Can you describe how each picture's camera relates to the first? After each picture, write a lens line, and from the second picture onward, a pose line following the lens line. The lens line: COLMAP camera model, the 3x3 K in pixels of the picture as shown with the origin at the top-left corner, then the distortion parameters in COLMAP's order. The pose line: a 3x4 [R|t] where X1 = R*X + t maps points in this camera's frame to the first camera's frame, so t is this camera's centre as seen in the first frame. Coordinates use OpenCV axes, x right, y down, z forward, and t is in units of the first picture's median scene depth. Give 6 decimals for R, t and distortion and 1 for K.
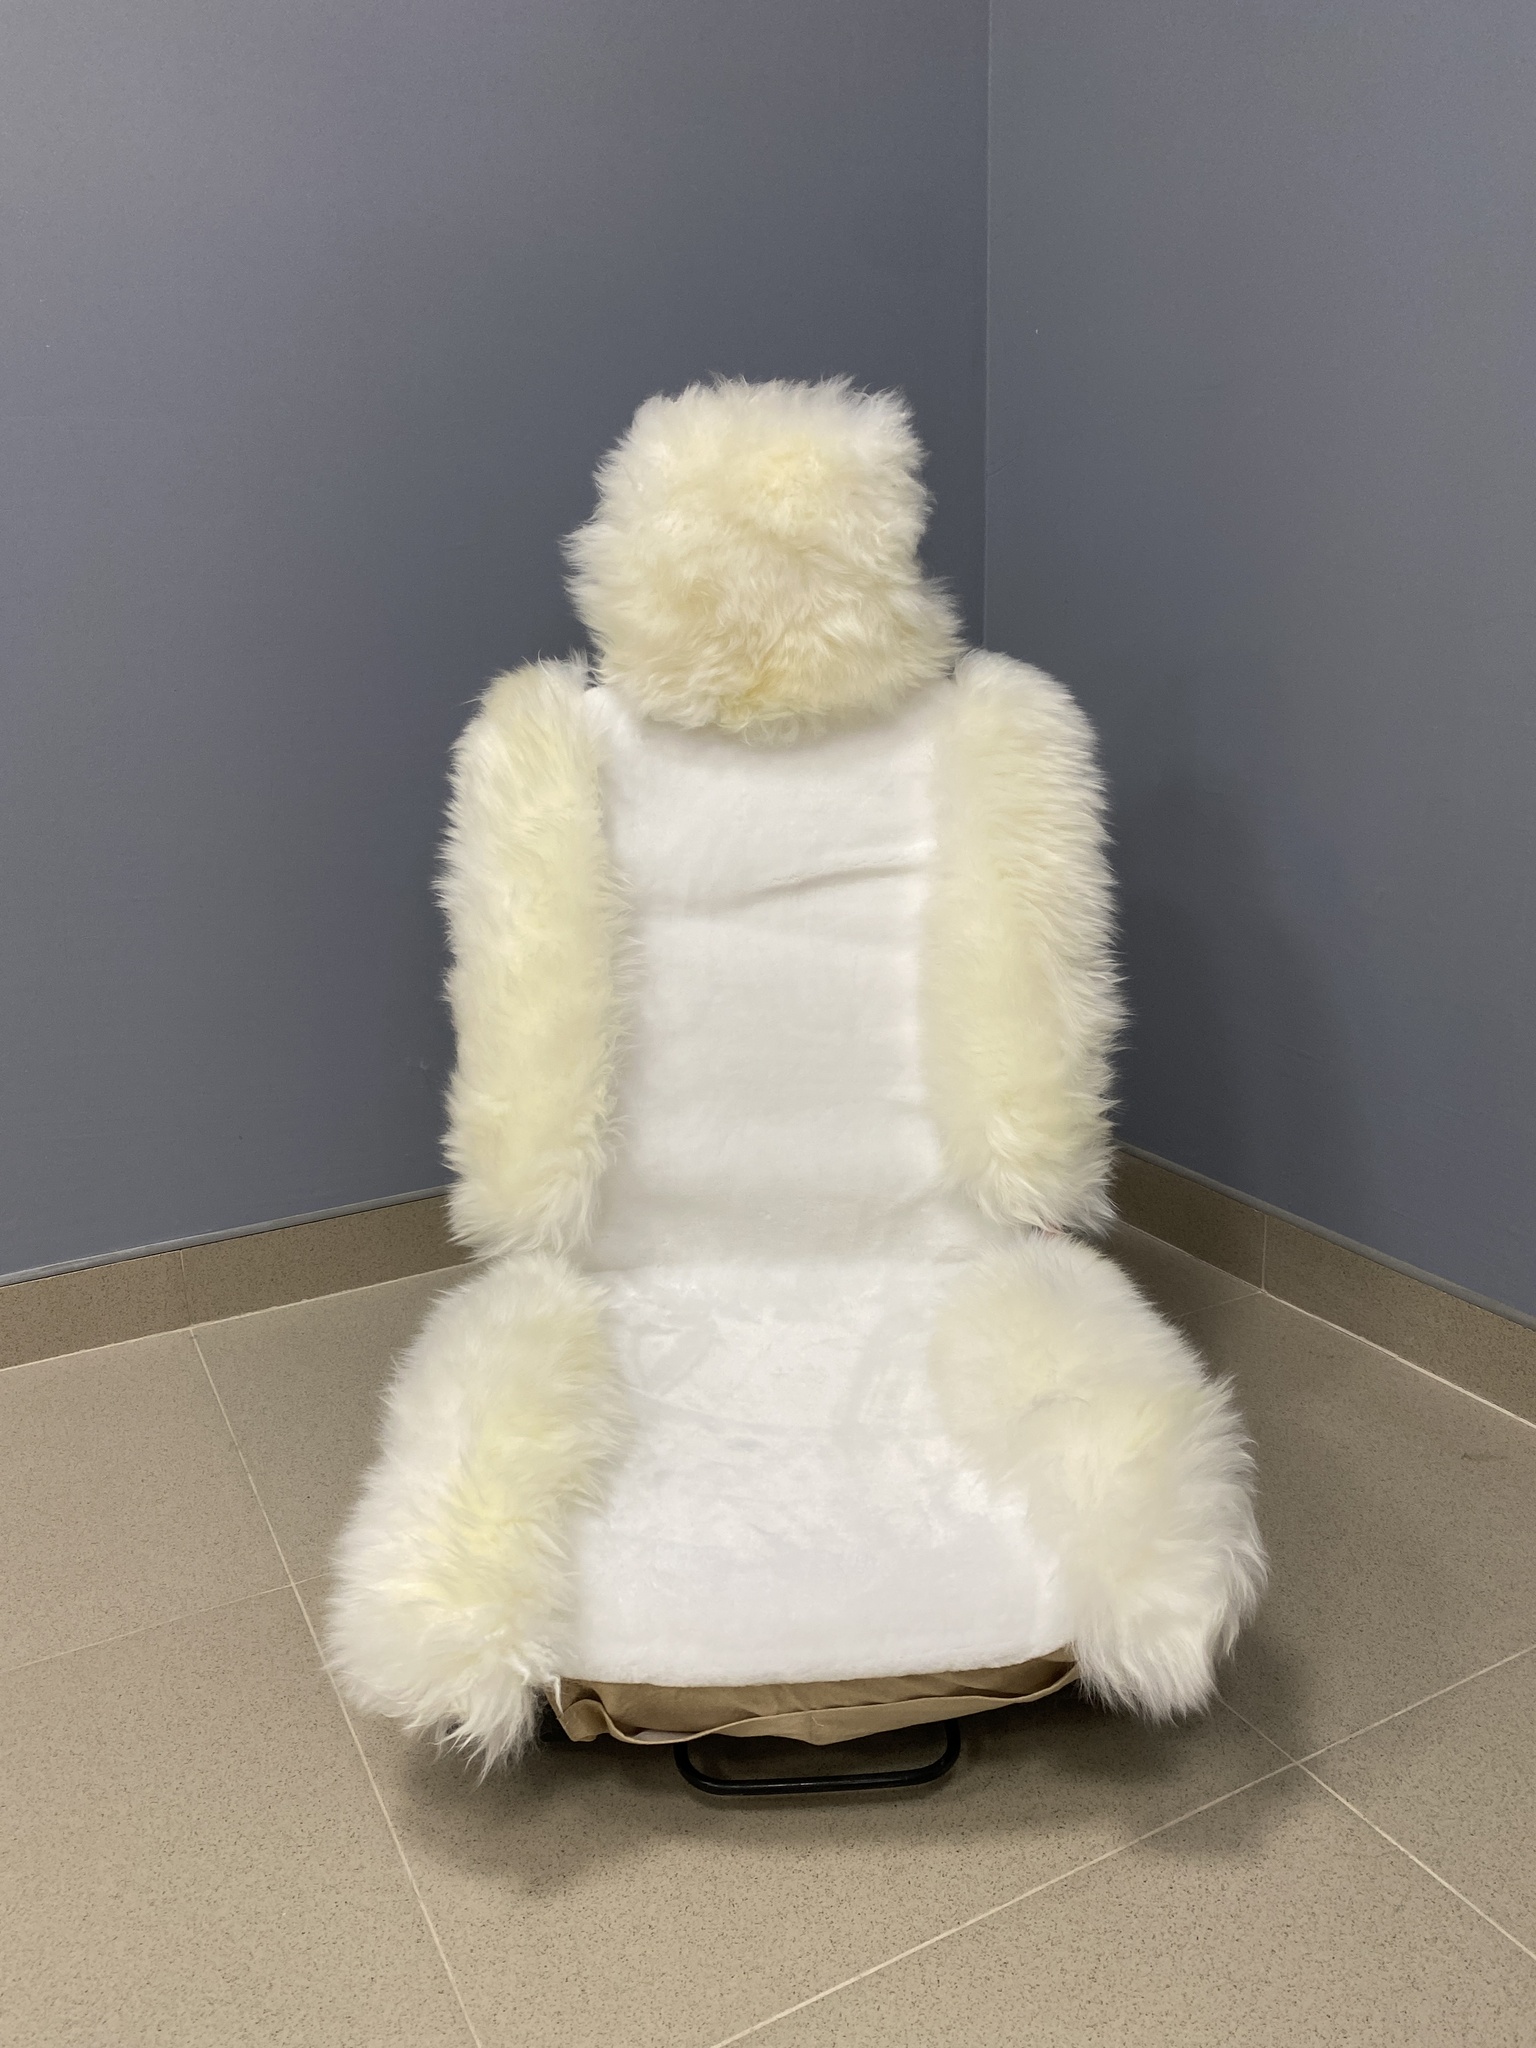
lens RADIAL K [[1553.6, 0, 773.1], [0, 1553.6, 1025.3], [0, 0, 1]] dist [0.002737, 0.002245]
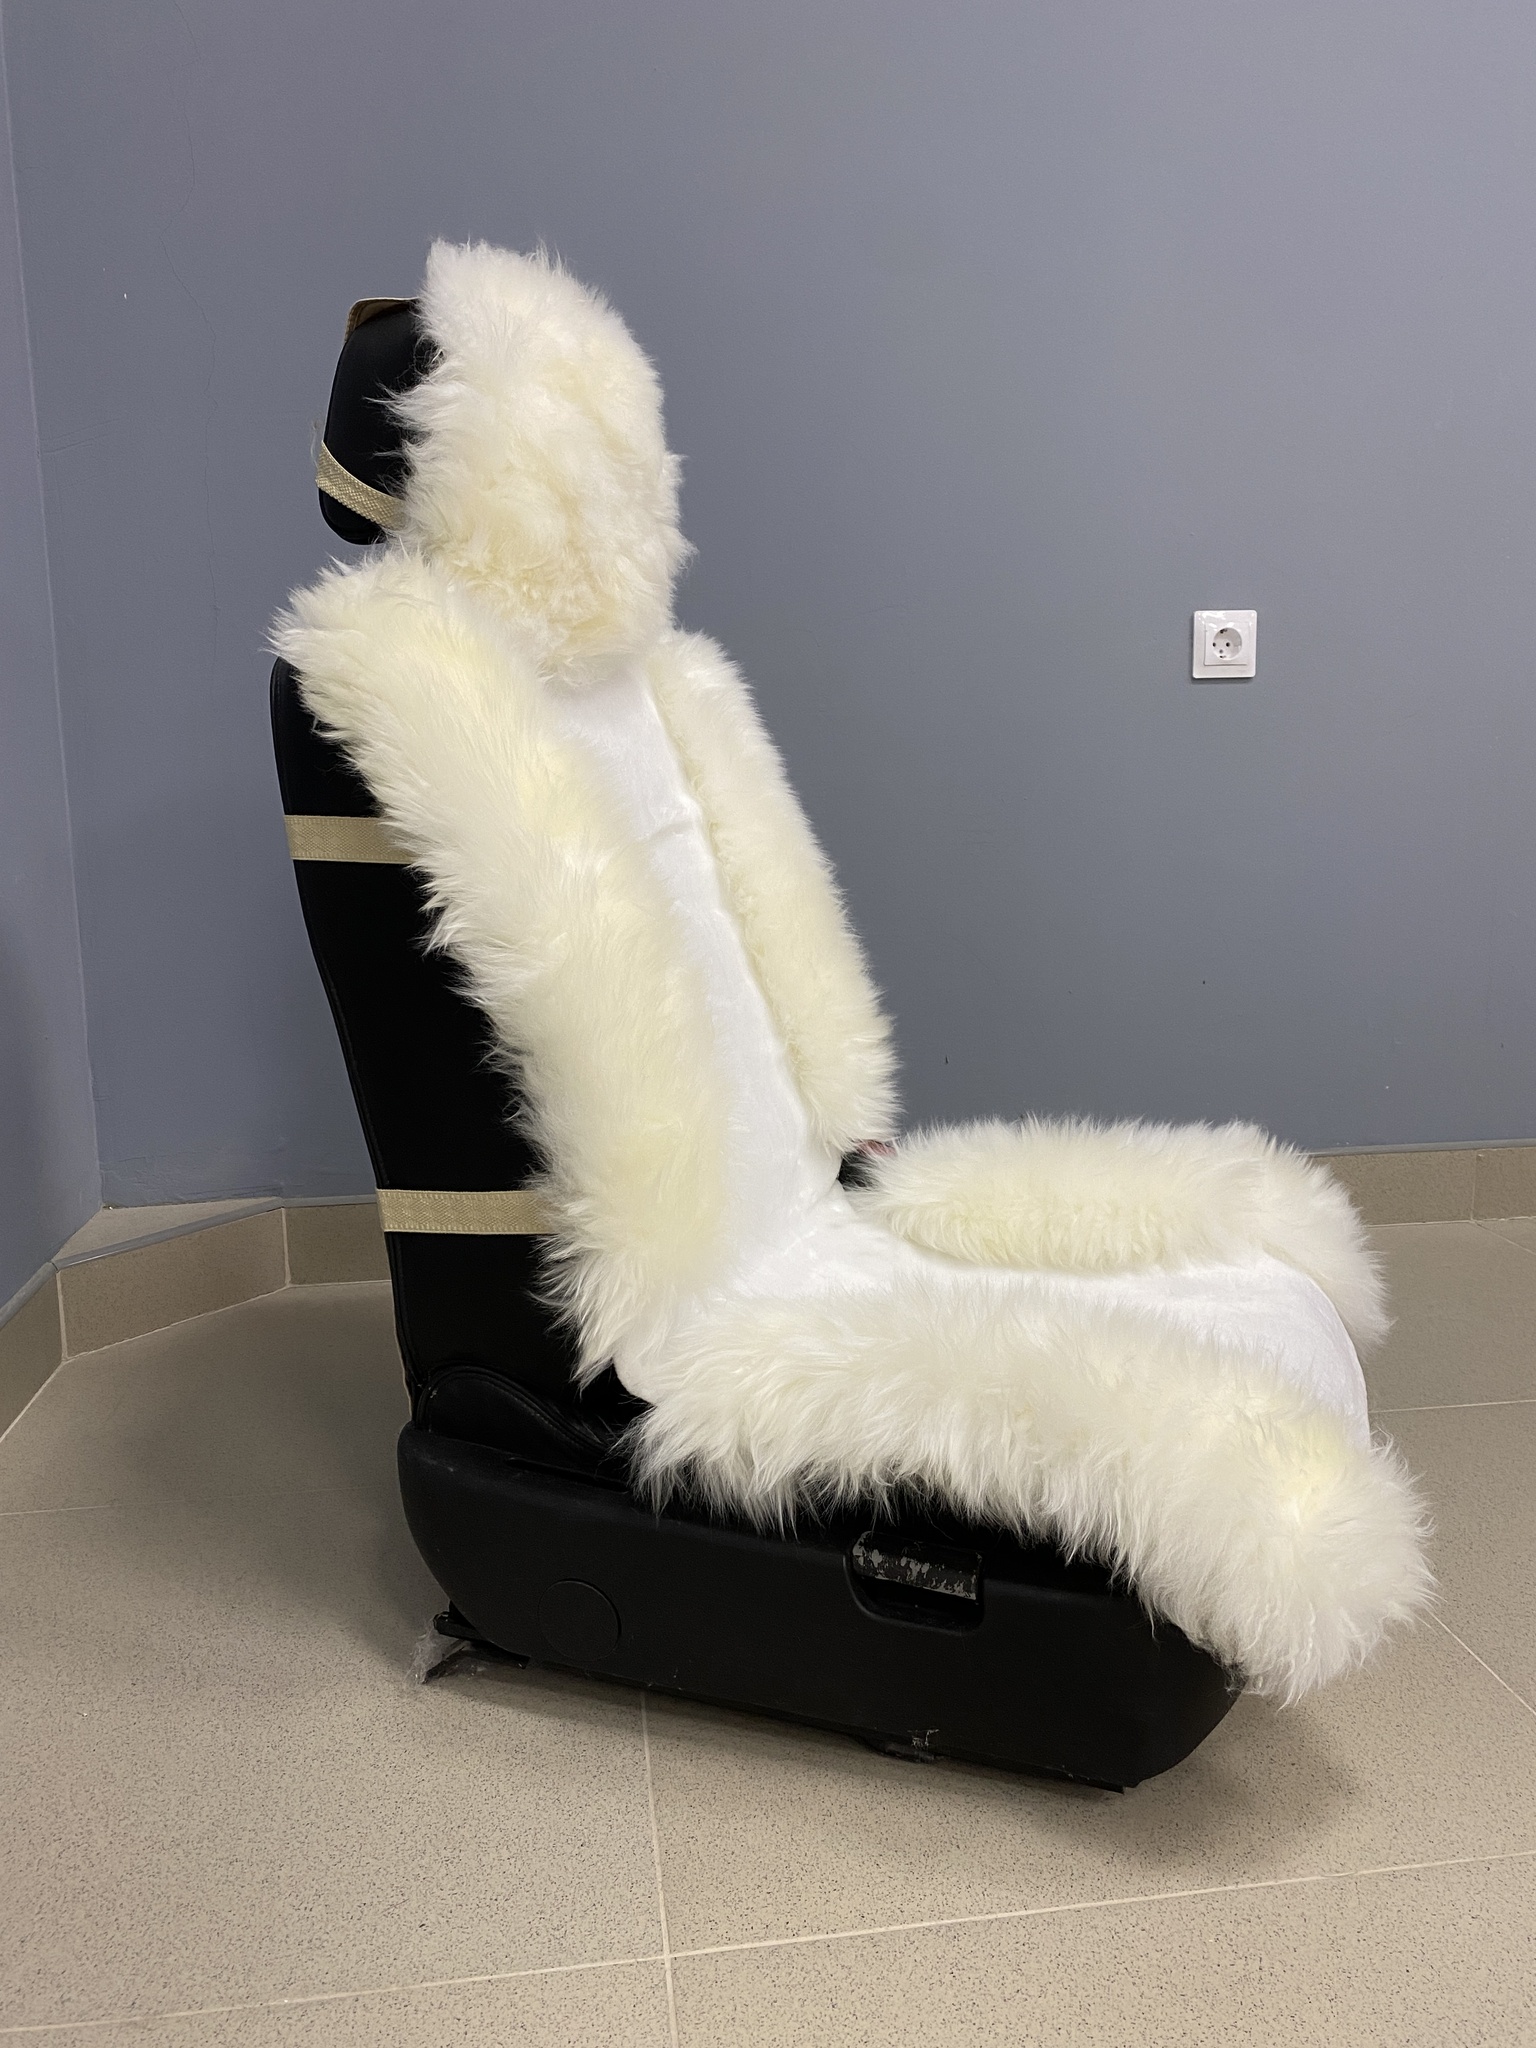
lens RADIAL K [[1553.6, 0, 783.1], [0, 1553.6, 1016.5], [0, 0, 1]] dist [0.002737, 0.002245]
pose [[0.341454, -0.135057, 0.930145, -0.819242], [0.247418, 0.967635, 0.049674, -0.021035], [-0.906749, 0.213173, 0.363818, 0.656895]]
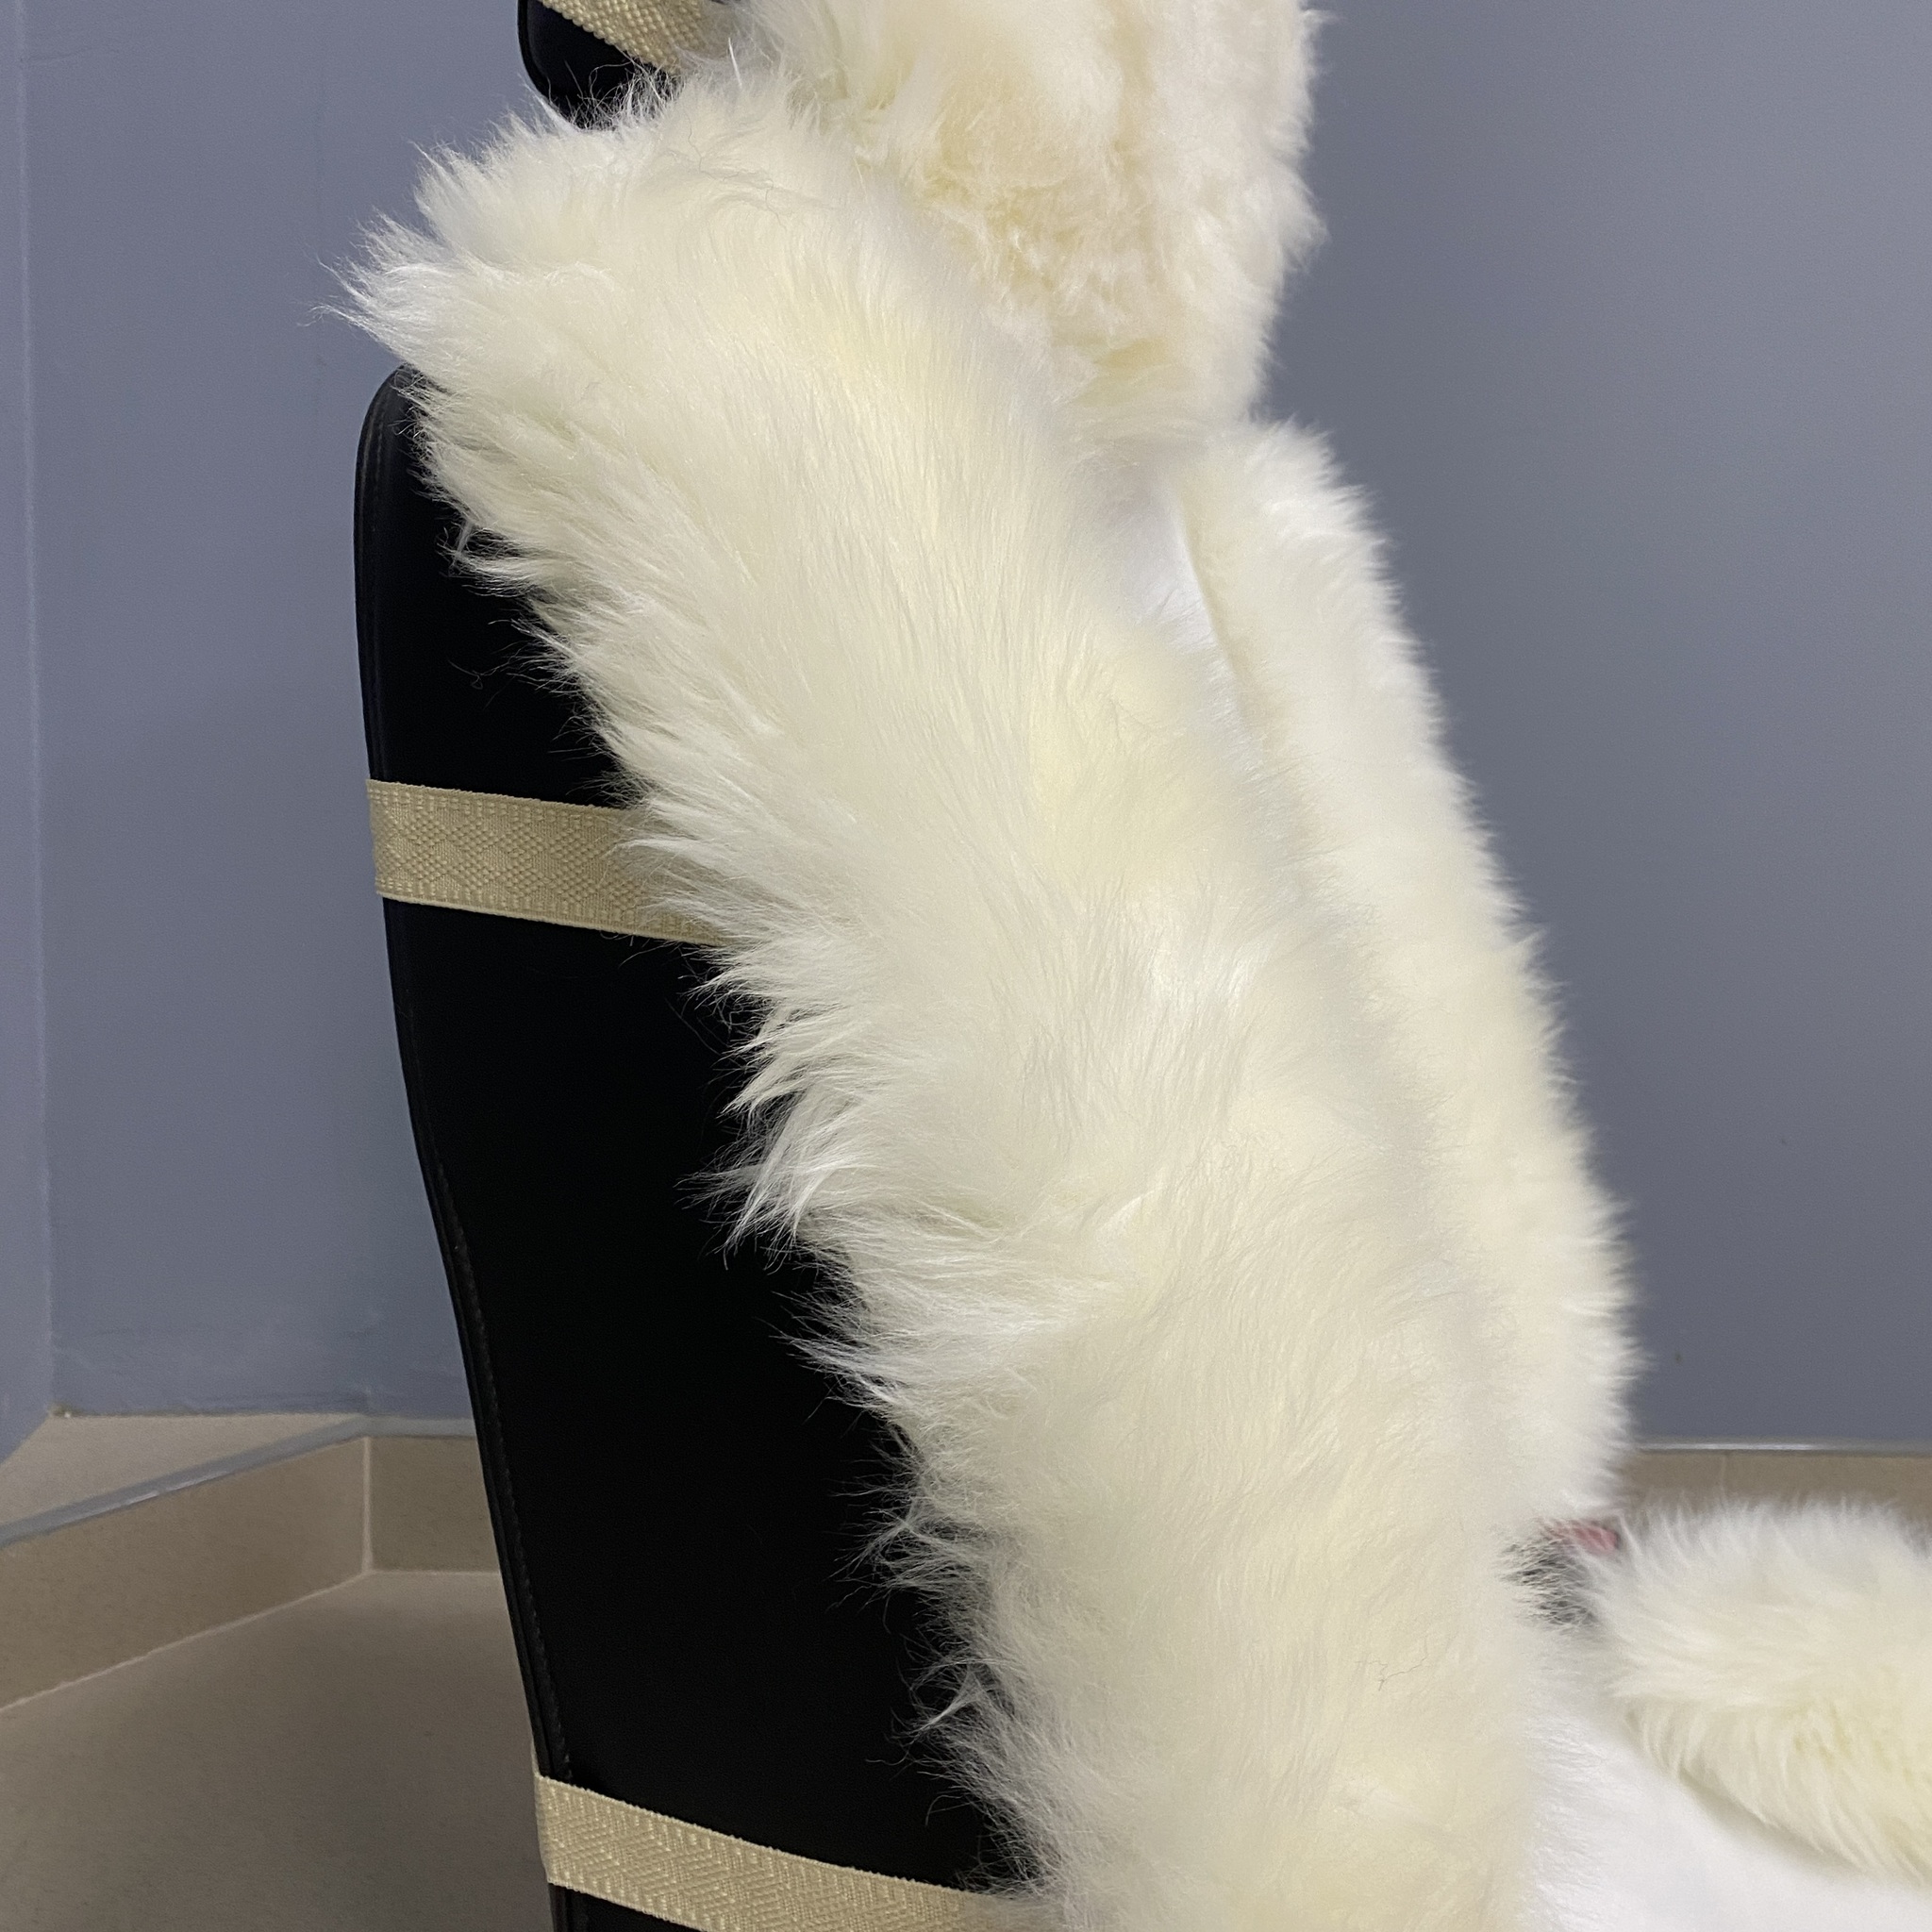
lens RADIAL K [[1958.6, 0, 925.5], [0, 1958.6, 965.4], [0, 0, 1]] dist [0.006374, 0.000000]
pose [[0.410469, -0.092730, 0.907147, -0.468236], [0.181178, 0.983276, 0.018531, -0.093956], [-0.893694, 0.156749, 0.420405, 0.896932]]
